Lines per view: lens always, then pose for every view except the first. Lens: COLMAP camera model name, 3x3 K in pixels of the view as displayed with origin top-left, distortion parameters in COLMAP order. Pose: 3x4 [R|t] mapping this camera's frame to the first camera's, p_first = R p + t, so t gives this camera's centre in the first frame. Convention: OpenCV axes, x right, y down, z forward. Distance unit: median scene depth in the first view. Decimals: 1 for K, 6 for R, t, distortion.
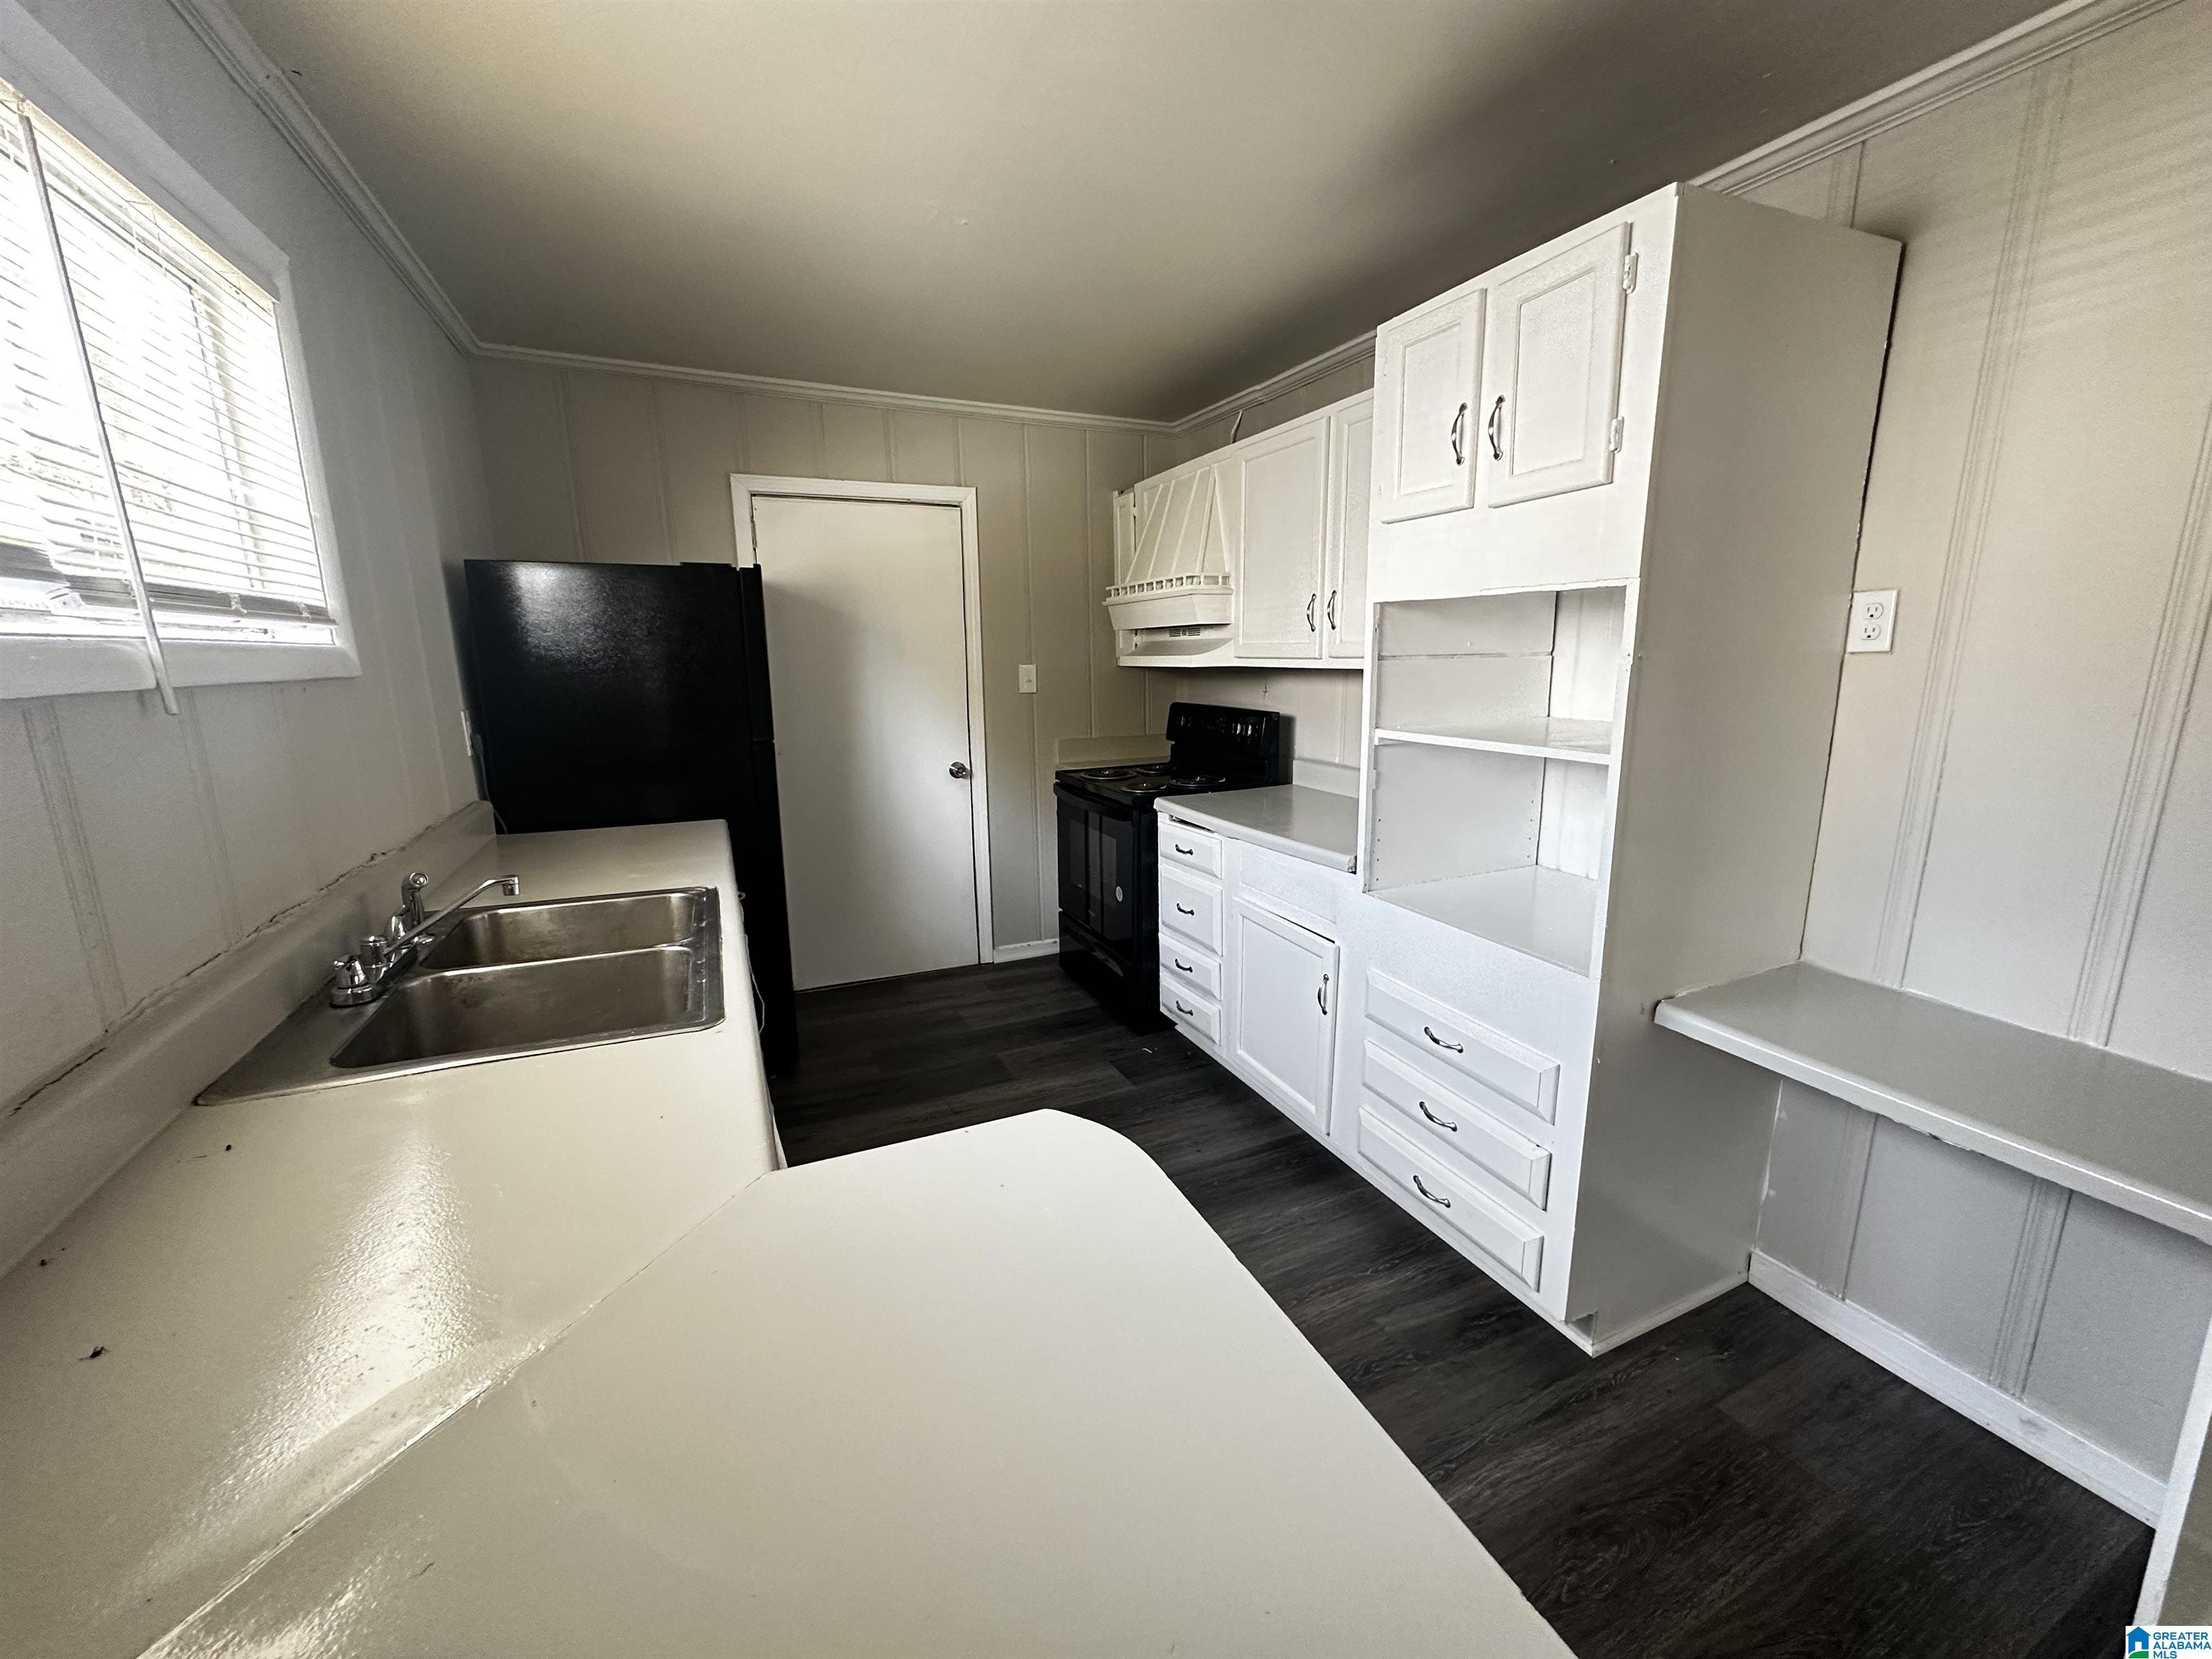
lens RADIAL K [[868.1, 0, 1106.0], [0, 868.1, 829.5], [0, 0, 1]] dist [-0.002226, -0.000160]
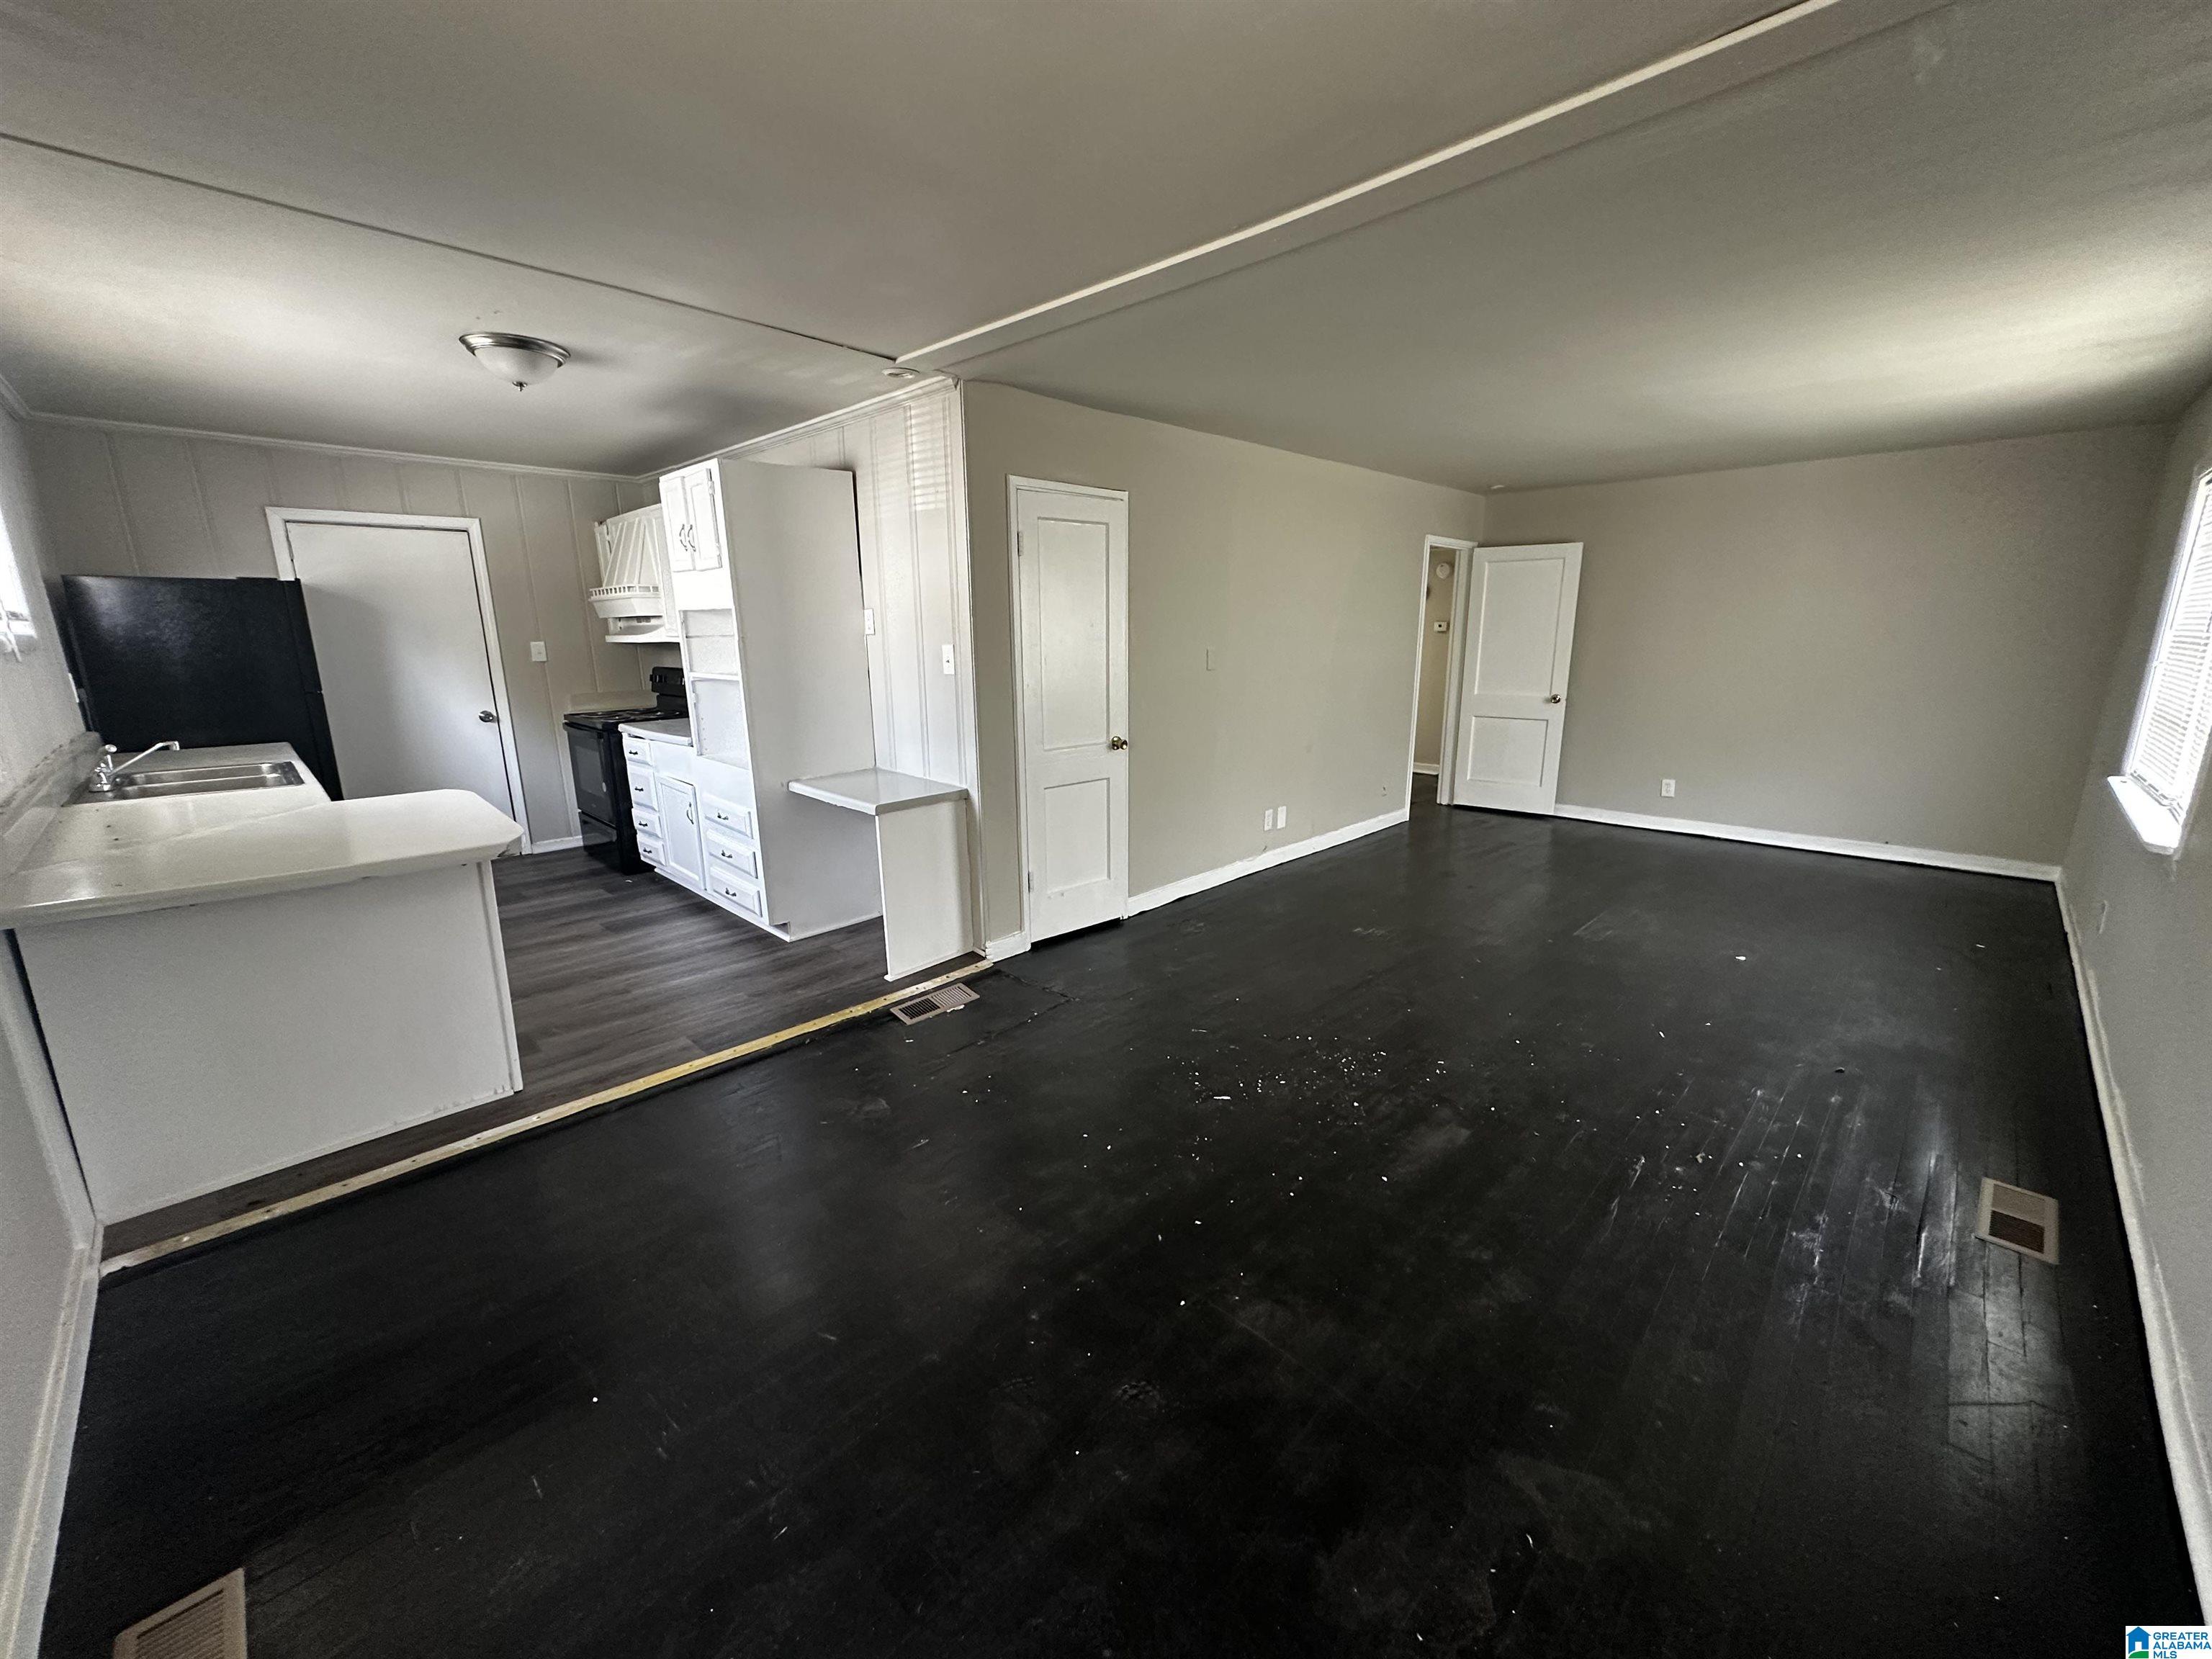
lens RADIAL K [[881.9, 0, 1106.0], [0, 881.9, 829.5], [0, 0, 1]] dist [0.000879, 0.000146]
pose [[0.937250, -0.077383, 0.339963, 0.333432], [0.069603, 0.996959, 0.035040, 0.165112], [-0.341641, -0.009179, 0.939786, -0.856335]]
